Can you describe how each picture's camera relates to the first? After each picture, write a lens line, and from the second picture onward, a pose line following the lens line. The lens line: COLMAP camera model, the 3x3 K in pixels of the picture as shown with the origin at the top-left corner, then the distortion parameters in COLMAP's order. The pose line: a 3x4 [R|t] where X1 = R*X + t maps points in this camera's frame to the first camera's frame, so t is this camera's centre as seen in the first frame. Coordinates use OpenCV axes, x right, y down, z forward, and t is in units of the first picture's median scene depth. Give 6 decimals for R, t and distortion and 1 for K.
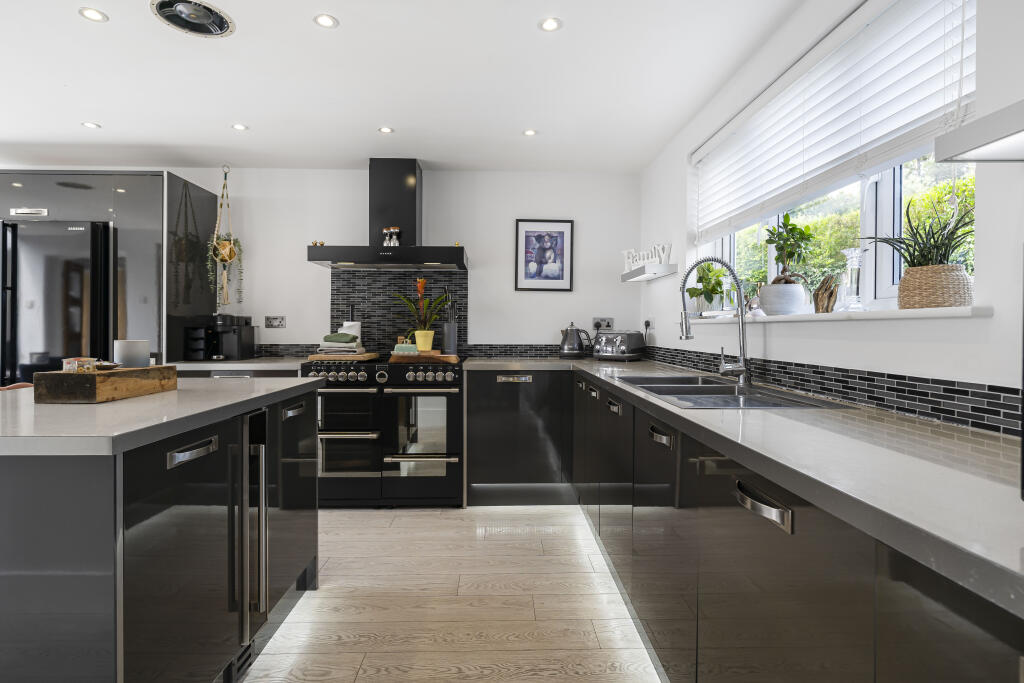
lens RADIAL K [[522.5, 0, 511.8], [0, 522.5, 333.9], [0, 0, 1]] dist [0.000105, 0.002462]
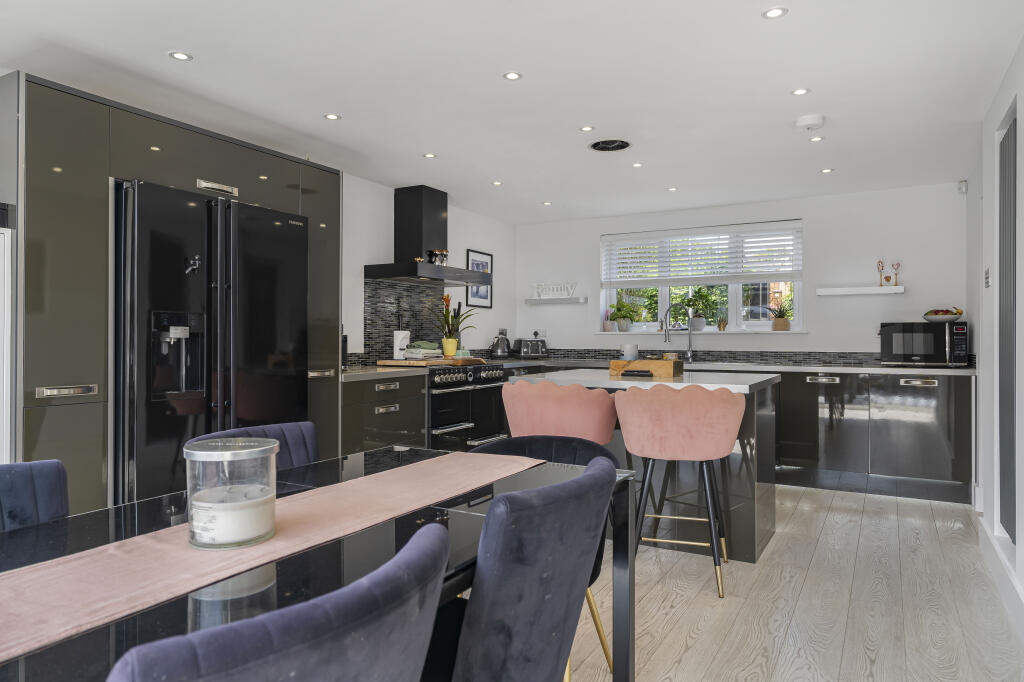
lens RADIAL K [[653.7, 0, 511.9], [0, 653.7, 339.5], [0, 0, 1]] dist [-0.000895, -0.000034]
pose [[0.523290, -0.004233, 0.852144, -1.305164], [0.008430, 0.999964, -0.000210, -0.002882], [-0.852113, 0.007293, 0.523307, 0.102439]]
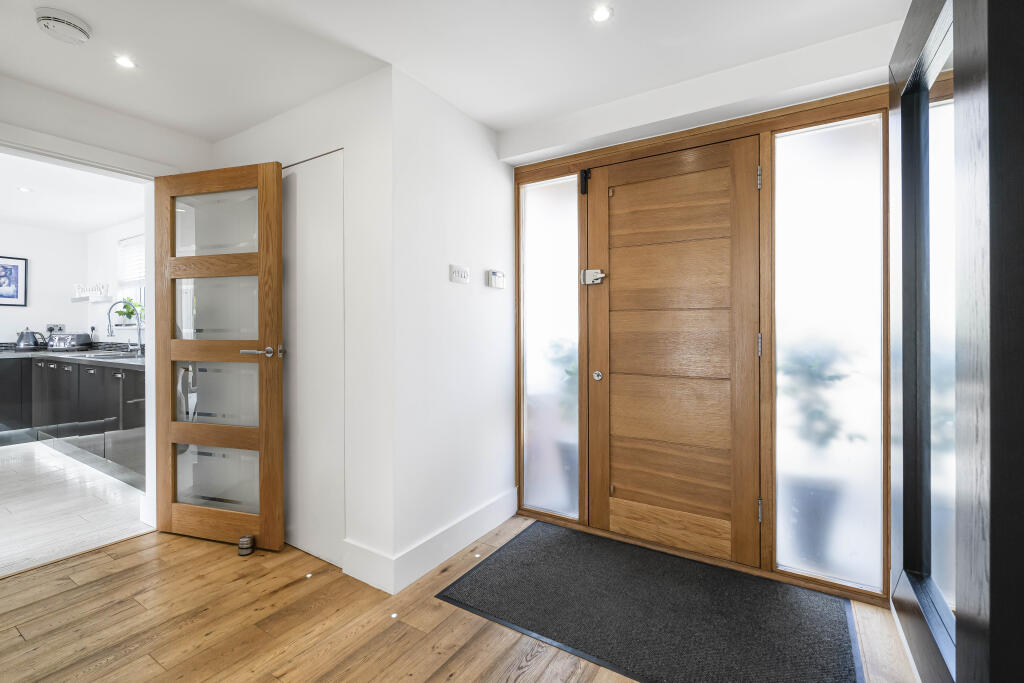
lens RADIAL K [[453.0, 0, 510.2], [0, 453.0, 332.0], [0, 0, 1]] dist [-0.003507, 0.000321]
pose [[0.560551, -0.005850, 0.828099, -0.184478], [0.008854, 0.999960, 0.001070, 0.002327], [-0.828073, 0.006732, 0.560581, -0.894276]]
